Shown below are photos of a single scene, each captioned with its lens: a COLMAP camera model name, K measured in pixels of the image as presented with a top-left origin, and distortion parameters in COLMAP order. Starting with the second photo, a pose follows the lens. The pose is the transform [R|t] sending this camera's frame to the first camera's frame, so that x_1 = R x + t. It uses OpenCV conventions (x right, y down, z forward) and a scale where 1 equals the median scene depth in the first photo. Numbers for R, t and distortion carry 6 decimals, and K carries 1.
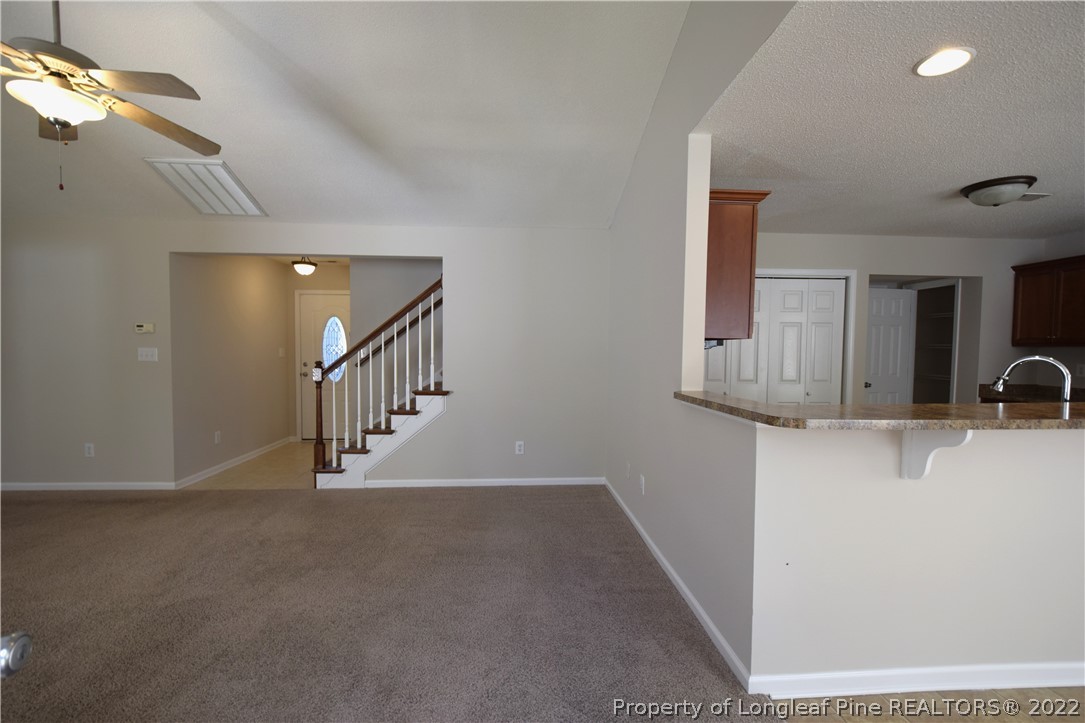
lens RADIAL K [[472.6, 0, 536.2], [0, 472.6, 370.6], [0, 0, 1]] dist [0.003253, -0.006364]
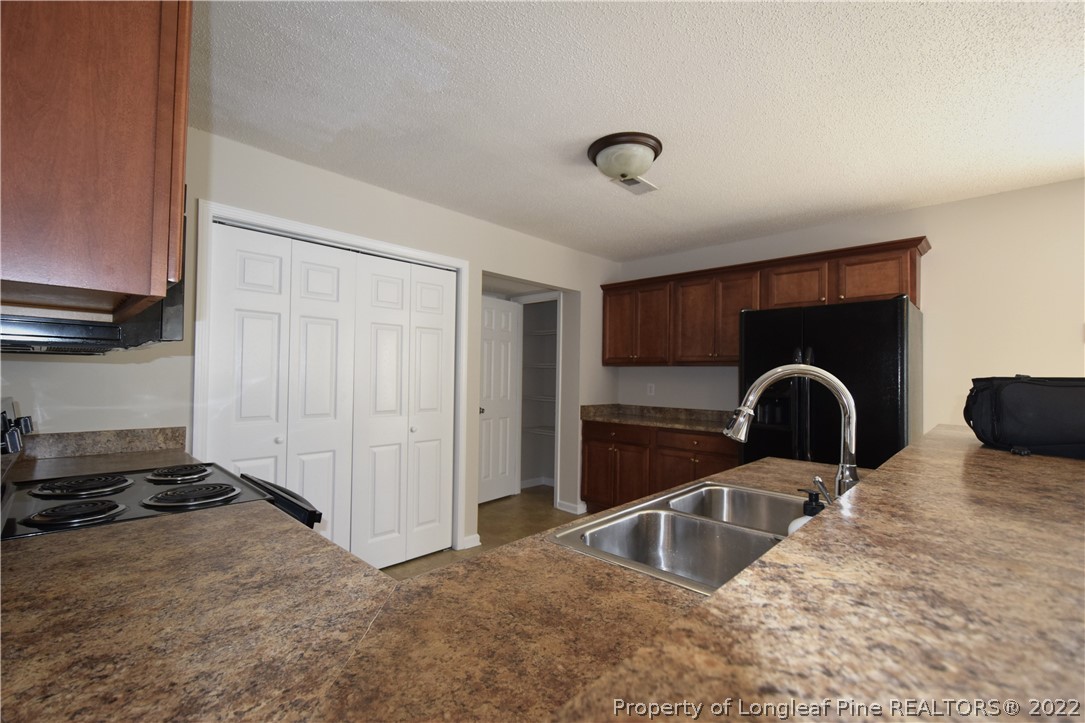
lens RADIAL K [[472.6, 0, 536.2], [0, 472.6, 370.6], [0, 0, 1]] dist [0.003253, -0.006364]
pose [[0.732804, 0.010984, 0.680352, 0.240180], [0.021724, 0.998982, -0.039527, -0.005524], [-0.680093, 0.043745, 0.731819, 0.374129]]
